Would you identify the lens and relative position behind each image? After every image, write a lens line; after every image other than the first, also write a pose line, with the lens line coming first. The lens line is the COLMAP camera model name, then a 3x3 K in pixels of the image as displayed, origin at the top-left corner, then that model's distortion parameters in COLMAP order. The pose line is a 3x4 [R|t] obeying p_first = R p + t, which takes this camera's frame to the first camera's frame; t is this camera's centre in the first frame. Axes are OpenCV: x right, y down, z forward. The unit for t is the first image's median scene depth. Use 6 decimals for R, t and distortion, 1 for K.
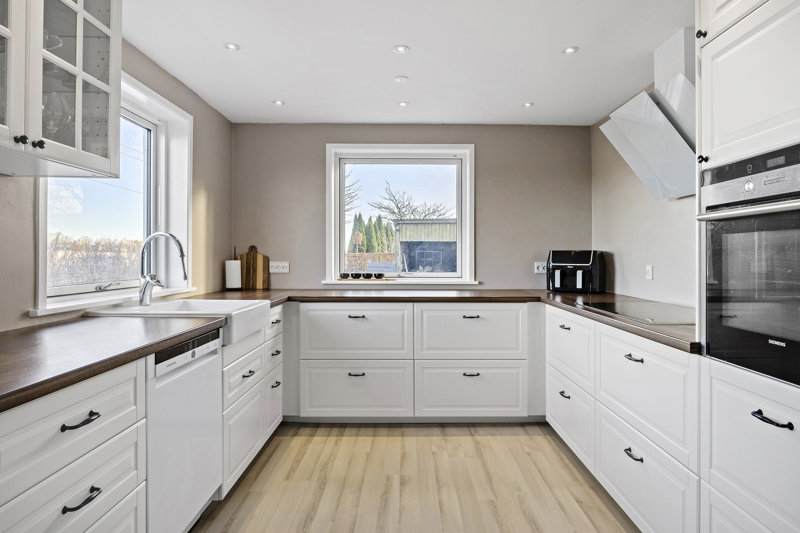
lens RADIAL K [[443.9, 0, 401.9], [0, 443.9, 260.8], [0, 0, 1]] dist [-0.021346, 0.000854]
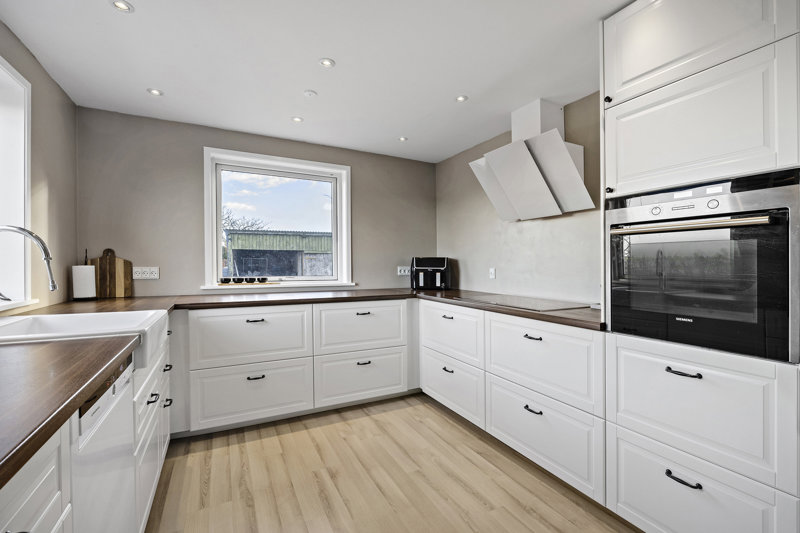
lens RADIAL K [[346.0, 0, 399.3], [0, 346.0, 268.9], [0, 0, 1]] dist [-0.008434, -0.000569]
pose [[0.885393, -0.006068, 0.464804, -0.176858], [0.002769, 0.999966, 0.007781, 0.002490], [-0.464836, -0.005602, 0.885379, 0.148369]]
